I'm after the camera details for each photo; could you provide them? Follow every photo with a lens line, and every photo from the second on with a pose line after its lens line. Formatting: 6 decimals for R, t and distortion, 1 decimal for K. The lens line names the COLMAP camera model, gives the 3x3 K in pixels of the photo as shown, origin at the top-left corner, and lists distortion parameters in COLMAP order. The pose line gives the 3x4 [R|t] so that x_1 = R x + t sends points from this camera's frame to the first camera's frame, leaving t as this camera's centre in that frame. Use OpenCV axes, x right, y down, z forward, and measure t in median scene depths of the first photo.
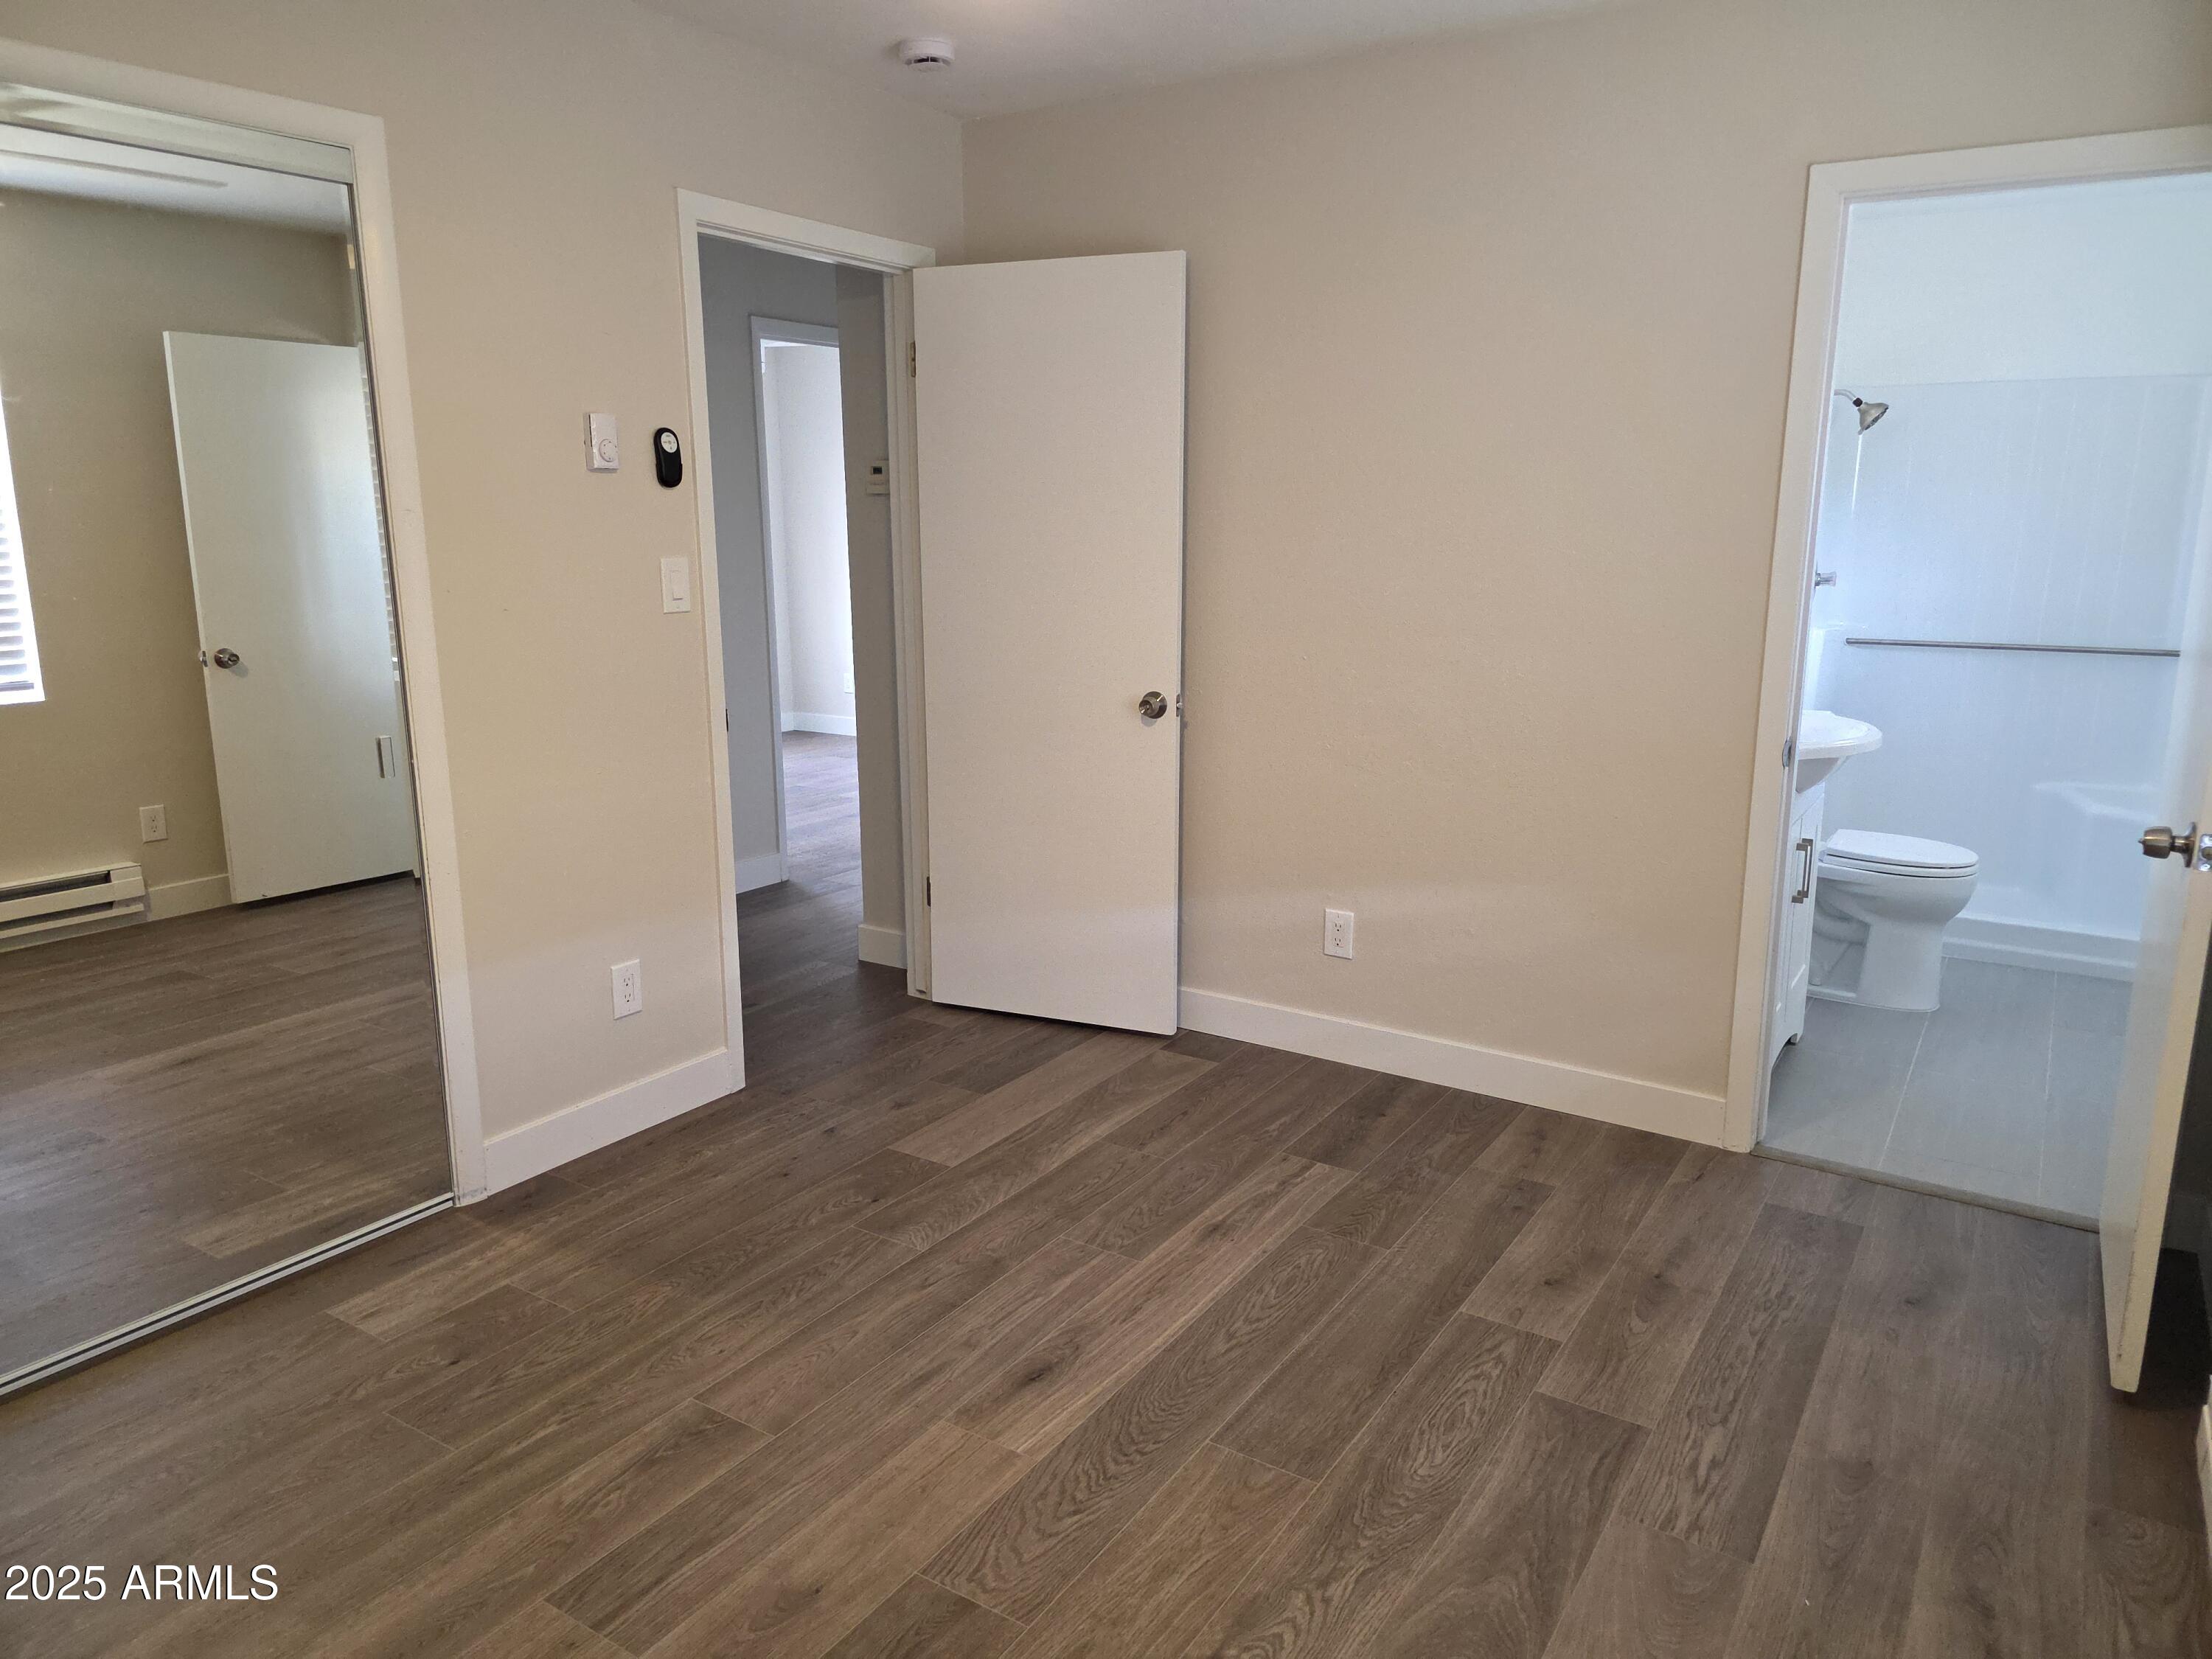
lens RADIAL K [[1493.8, 0, 1102.2], [0, 1493.8, 828.7], [0, 0, 1]] dist [0.034259, -0.001856]
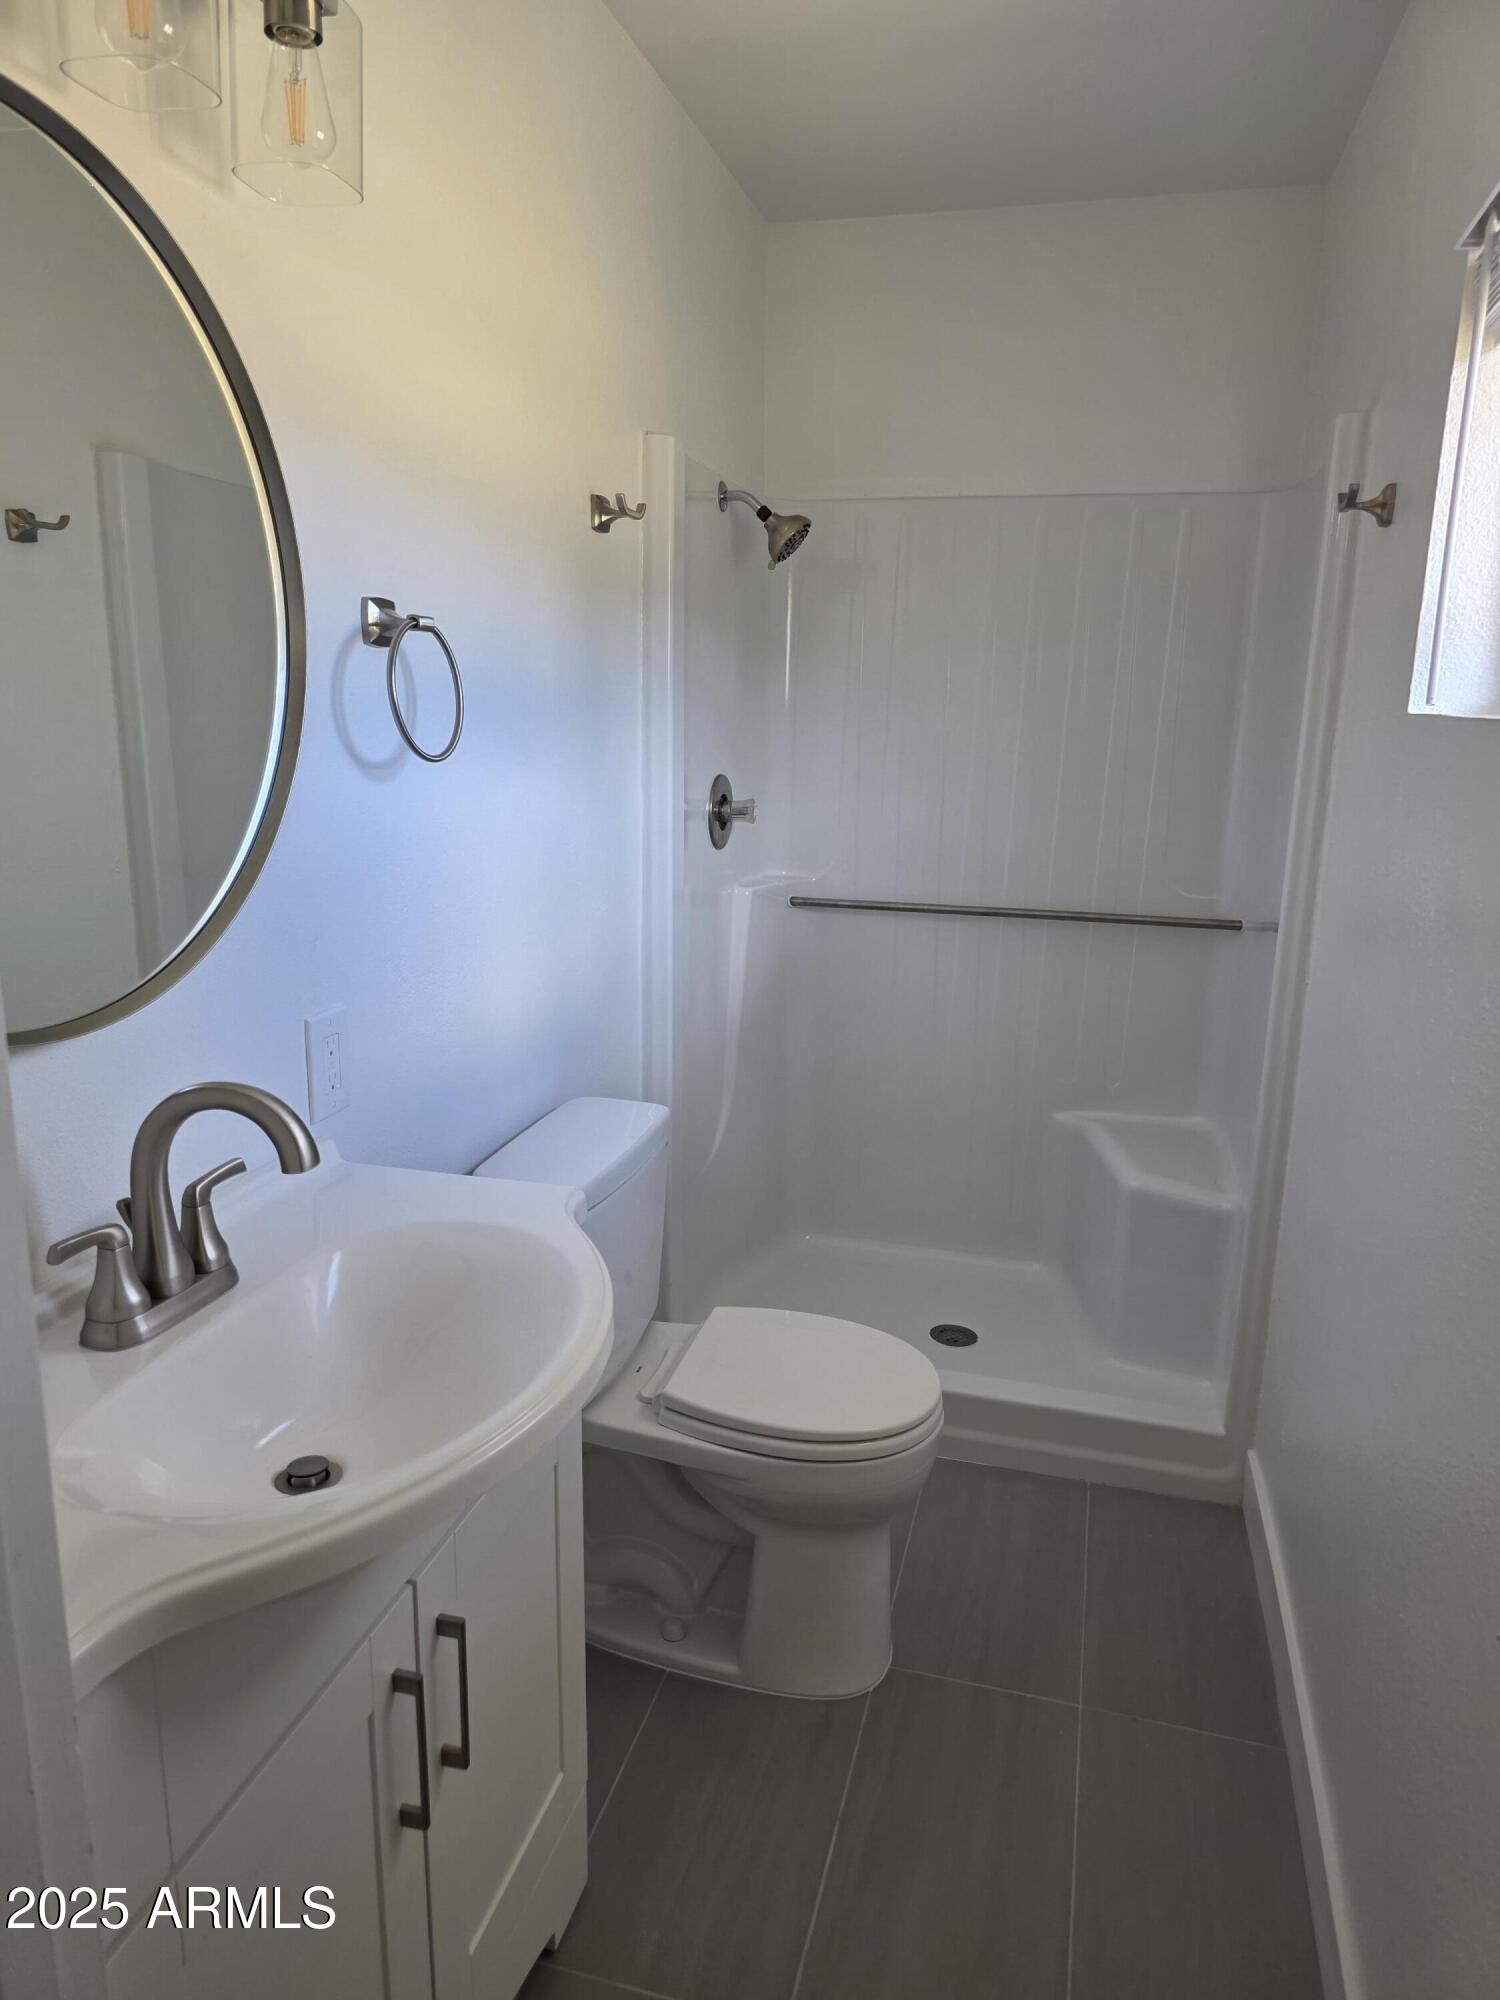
lens RADIAL K [[1350.6, 0, 752.7], [0, 1350.6, 1001.0], [0, 0, 1]] dist [0.034259, -0.001856]
pose [[0.952655, -0.047255, 0.300360, 0.327076], [0.044574, 0.998882, 0.015775, -0.098945], [-0.300770, -0.001640, 0.953695, 0.491839]]
